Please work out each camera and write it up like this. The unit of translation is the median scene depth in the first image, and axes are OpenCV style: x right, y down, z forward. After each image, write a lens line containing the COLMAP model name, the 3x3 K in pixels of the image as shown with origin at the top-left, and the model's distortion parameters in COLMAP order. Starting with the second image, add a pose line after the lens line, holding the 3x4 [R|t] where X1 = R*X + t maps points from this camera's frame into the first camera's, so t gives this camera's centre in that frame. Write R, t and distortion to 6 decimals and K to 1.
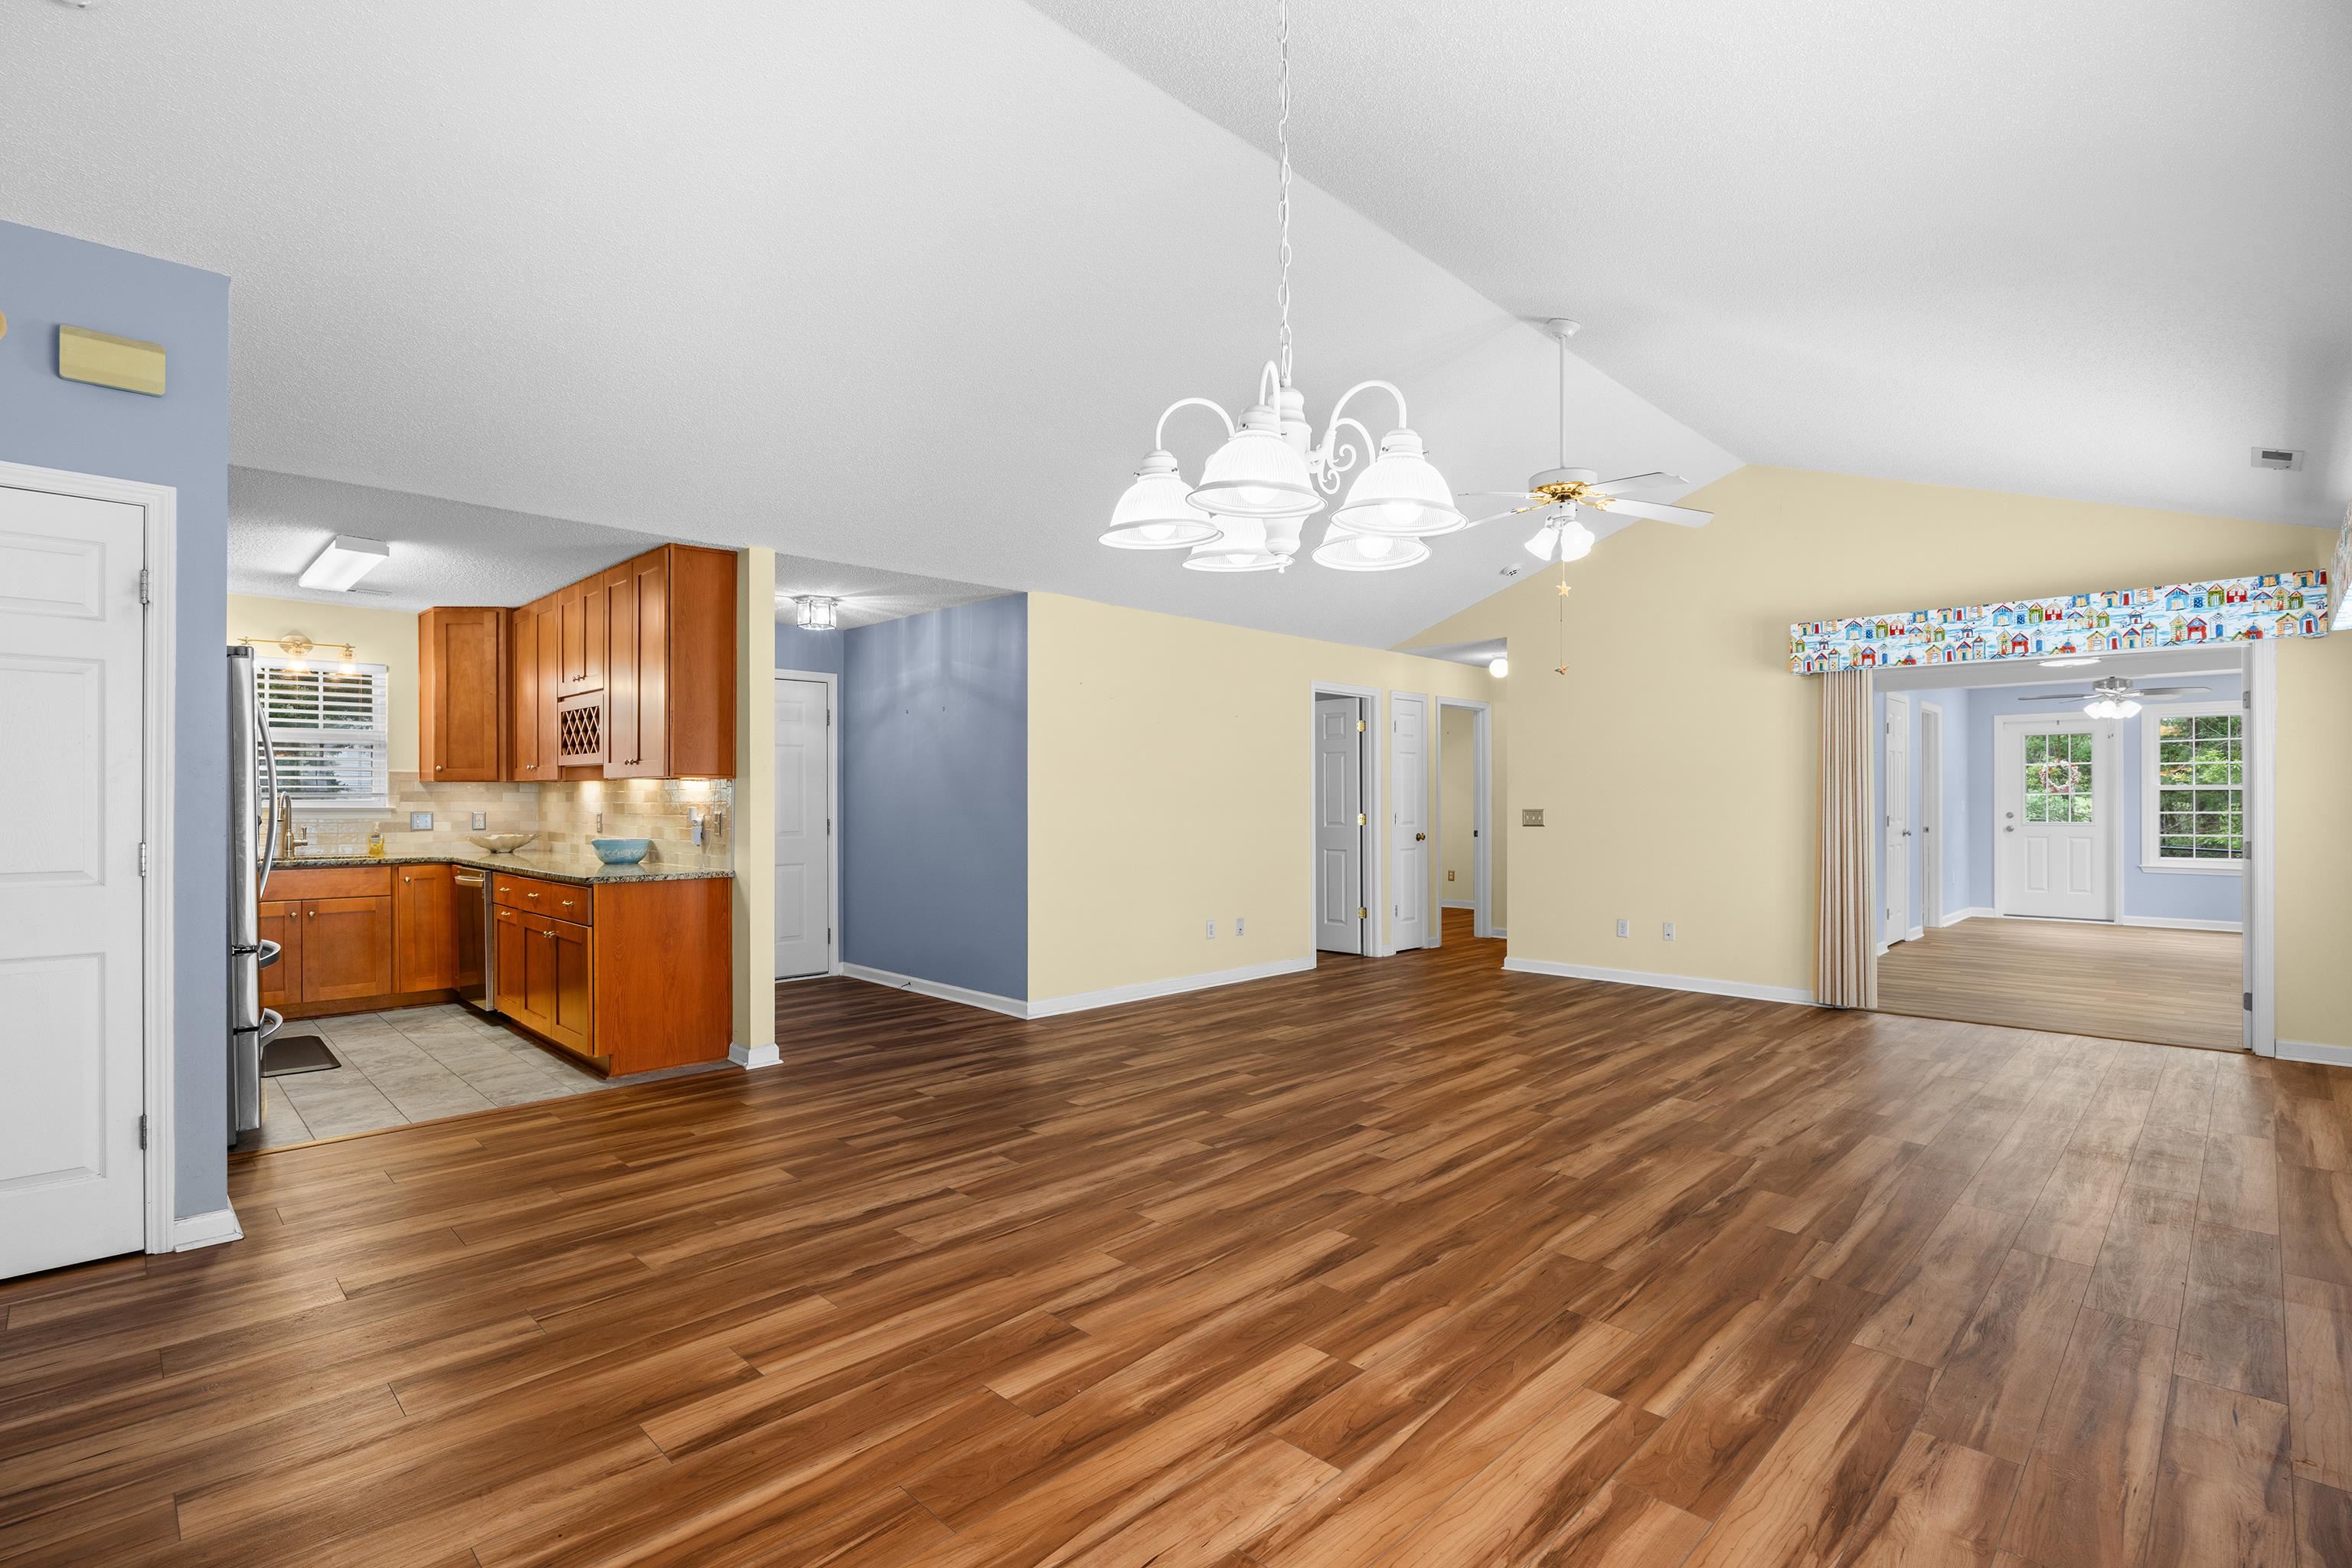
lens RADIAL K [[1092.9, 0, 1169.6], [0, 1092.9, 800.5], [0, 0, 1]] dist [-0.015161, 0.001457]
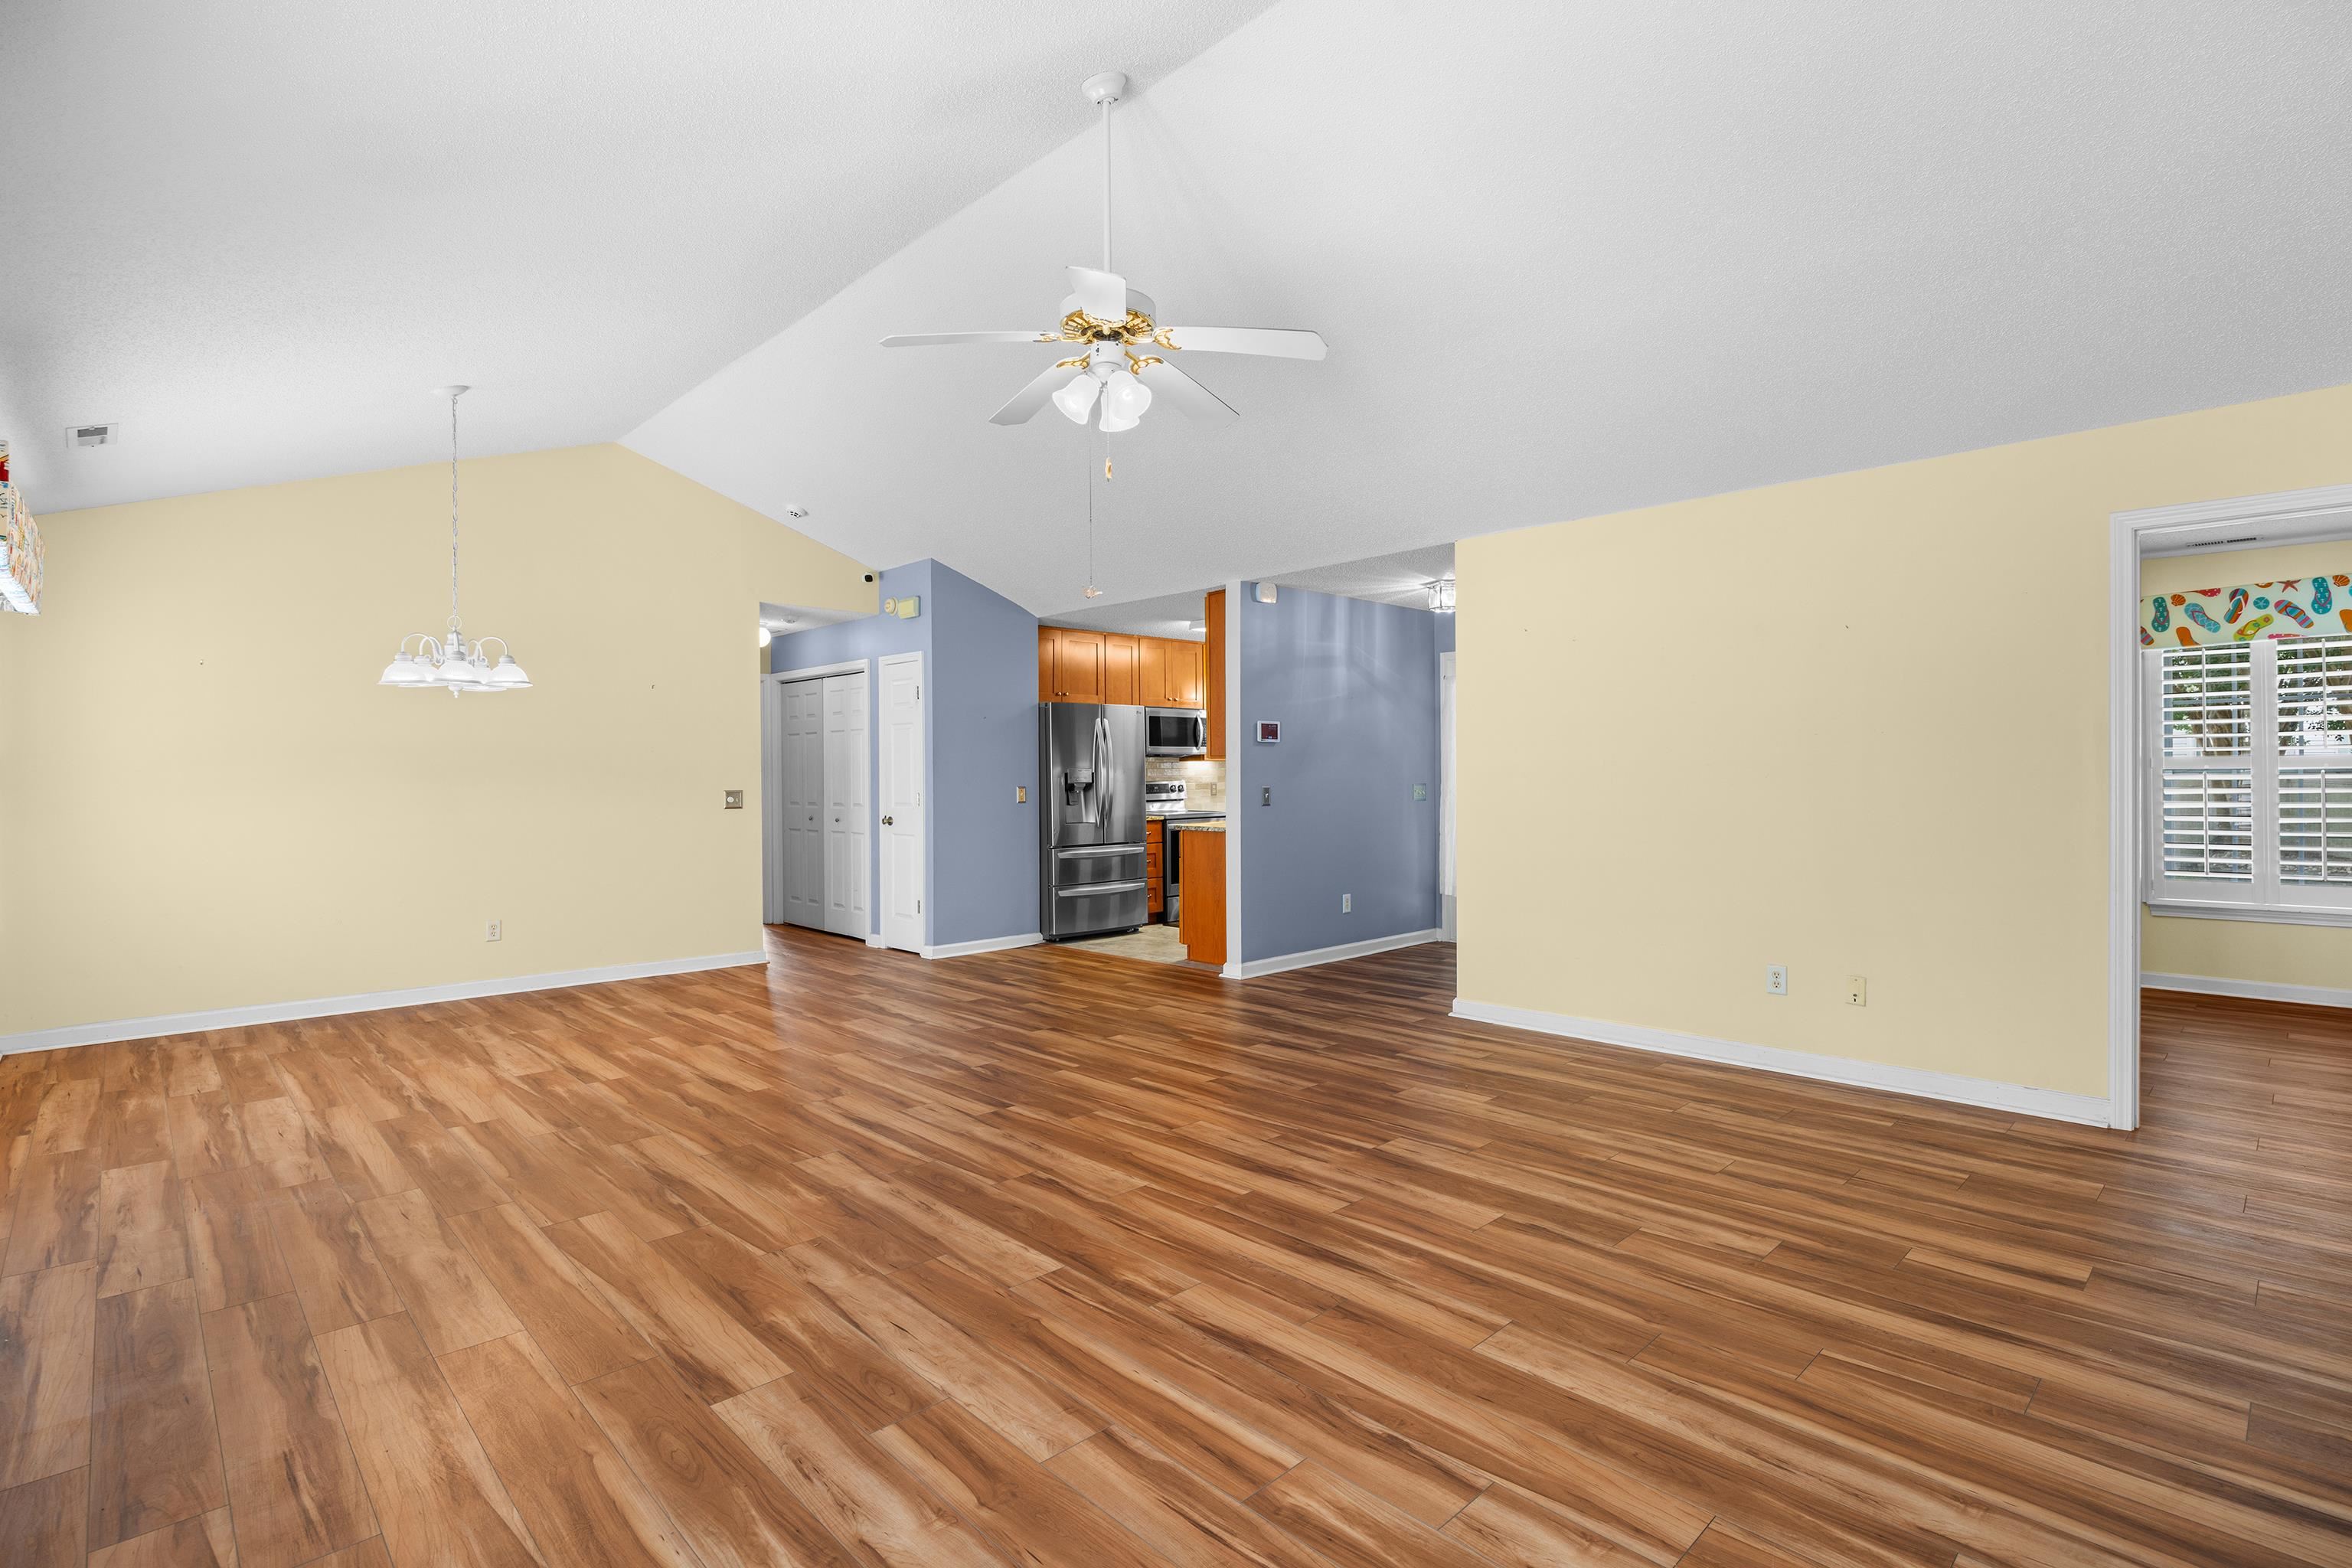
lens RADIAL K [[1109.4, 0, 1176.0], [0, 1109.4, 784.0], [0, 0, 1]] dist [-0.012231, -0.000226]
pose [[-0.017072, 0.009250, -0.999811, 1.042551], [0.006535, 0.999937, 0.009139, -0.002606], [0.999833, -0.006378, -0.017131, 1.038290]]
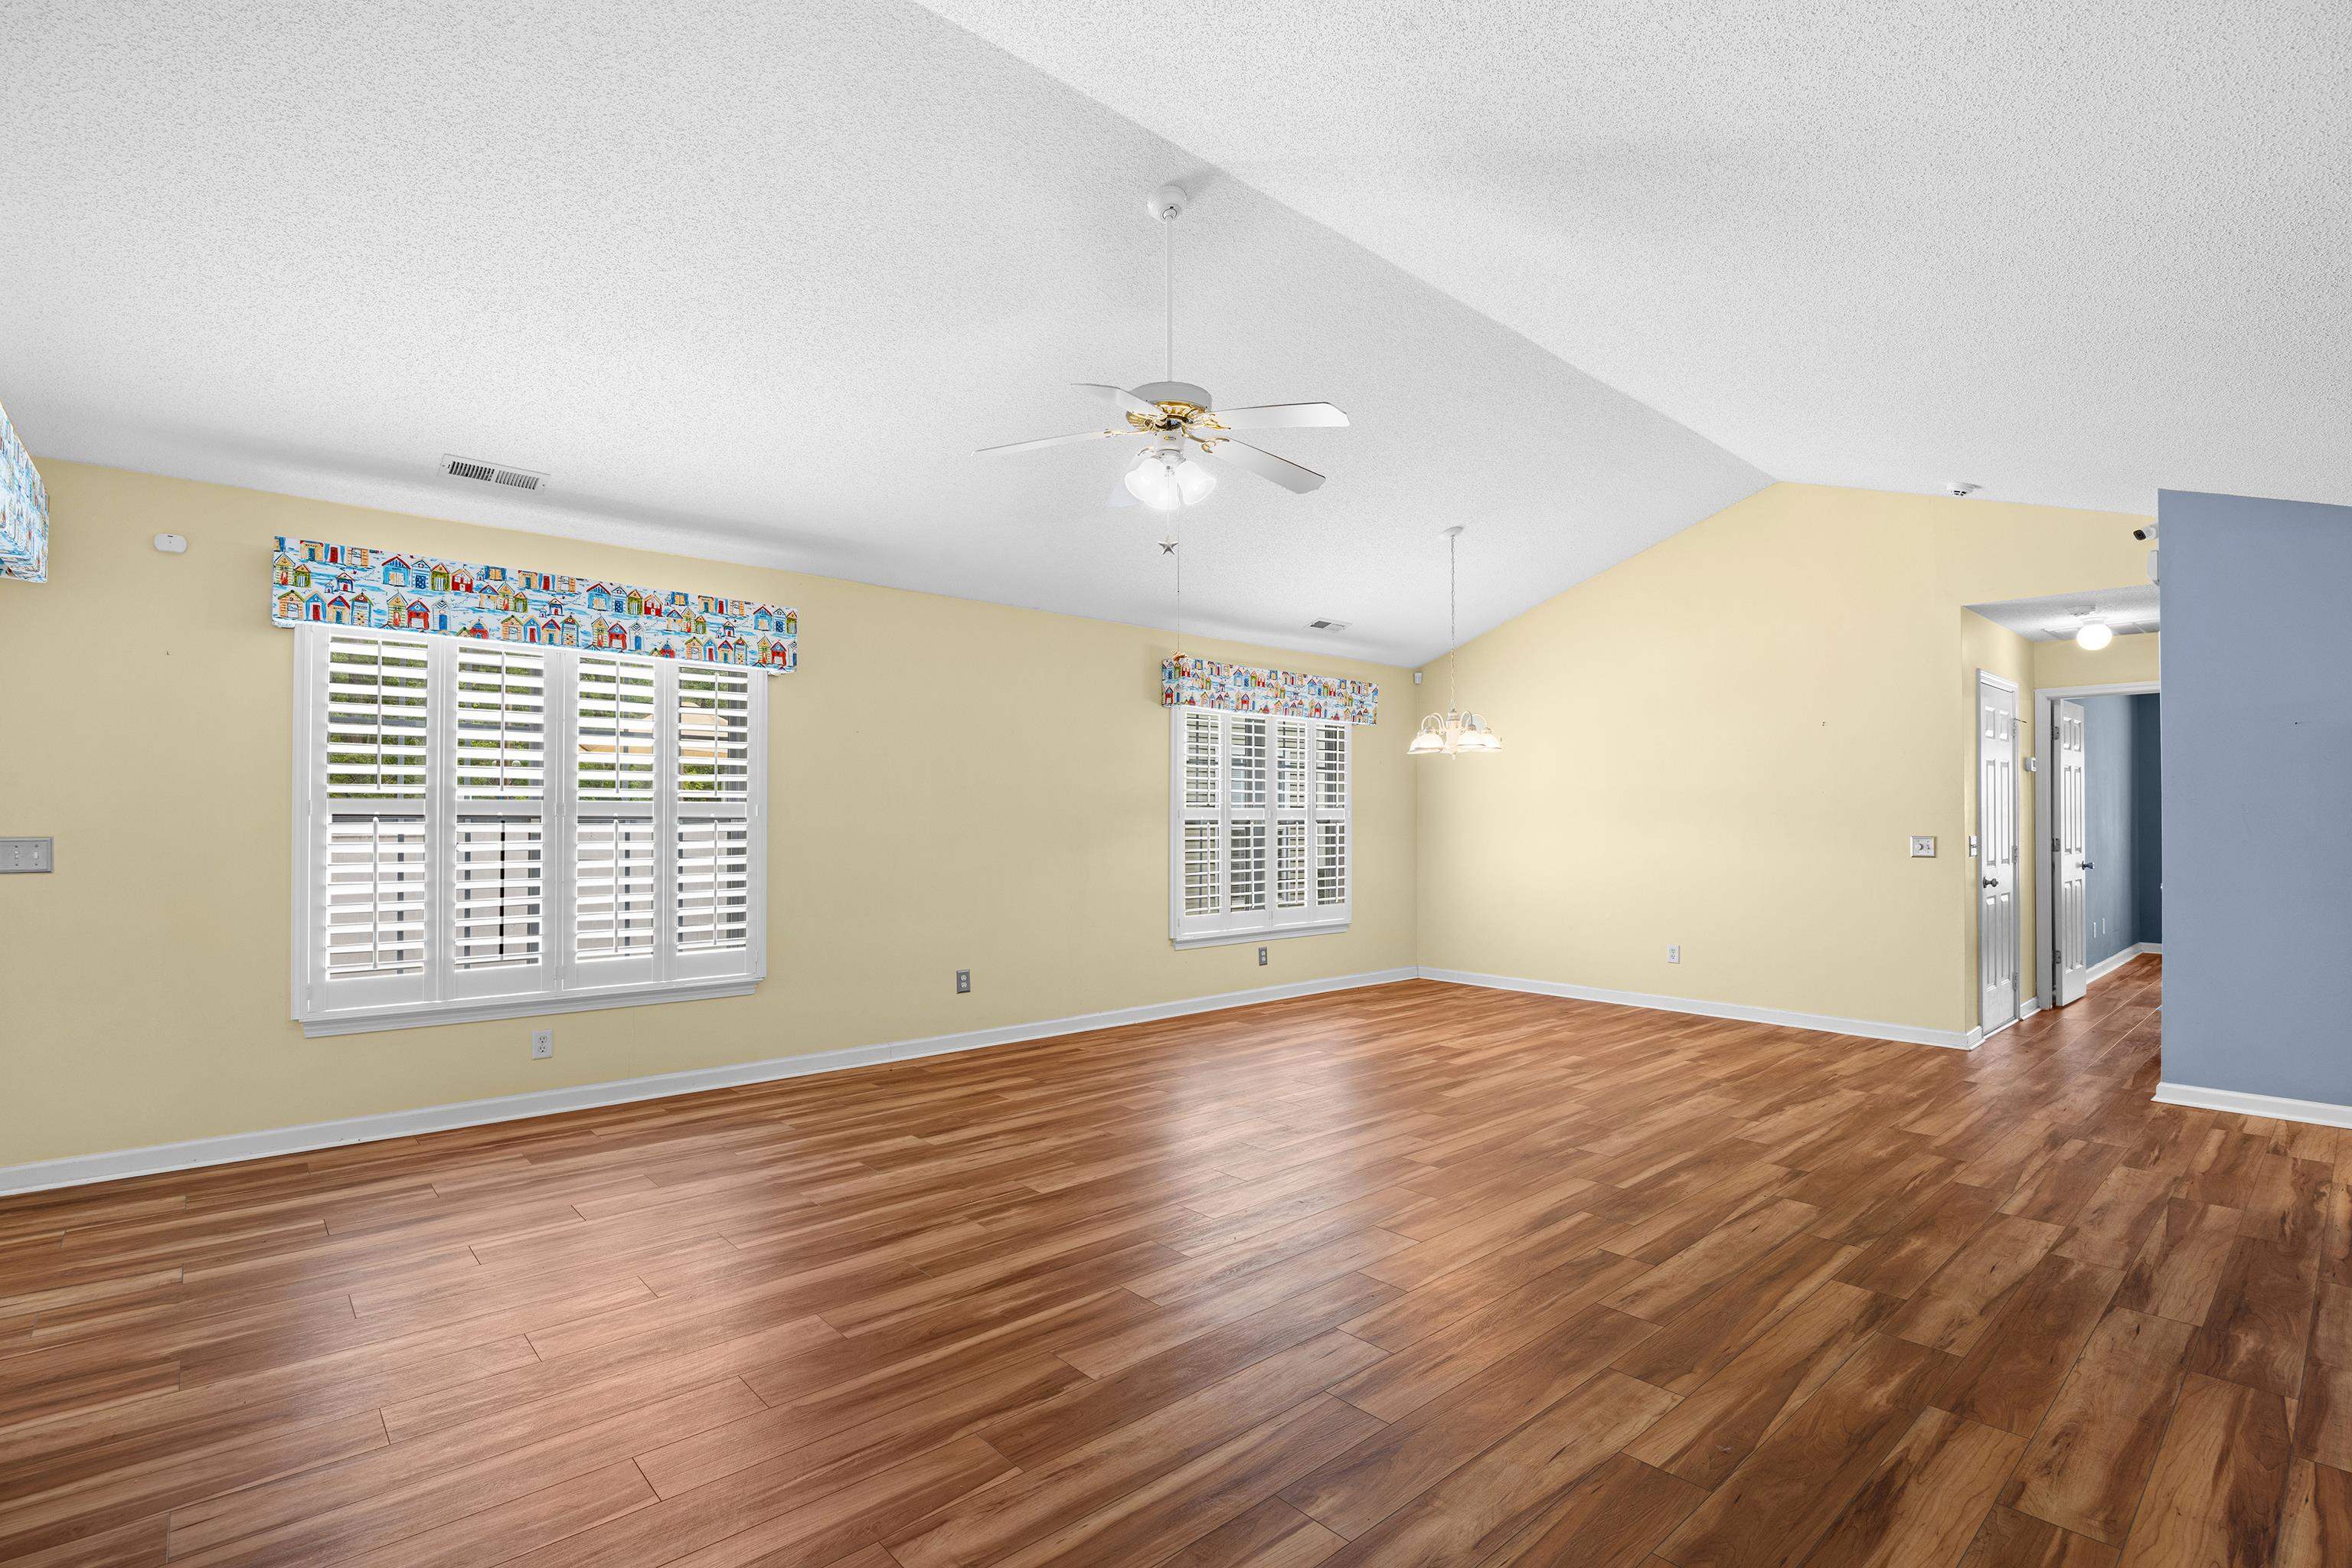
lens RADIAL K [[1098.9, 0, 1168.4], [0, 1098.9, 815.4], [0, 0, 1]] dist [-0.014875, 0.000465]
pose [[-0.998235, -0.000779, 0.059384, 0.311076], [-0.000877, 0.999998, -0.001621, -0.003686], [-0.059382, -0.001671, -0.998234, 1.739666]]
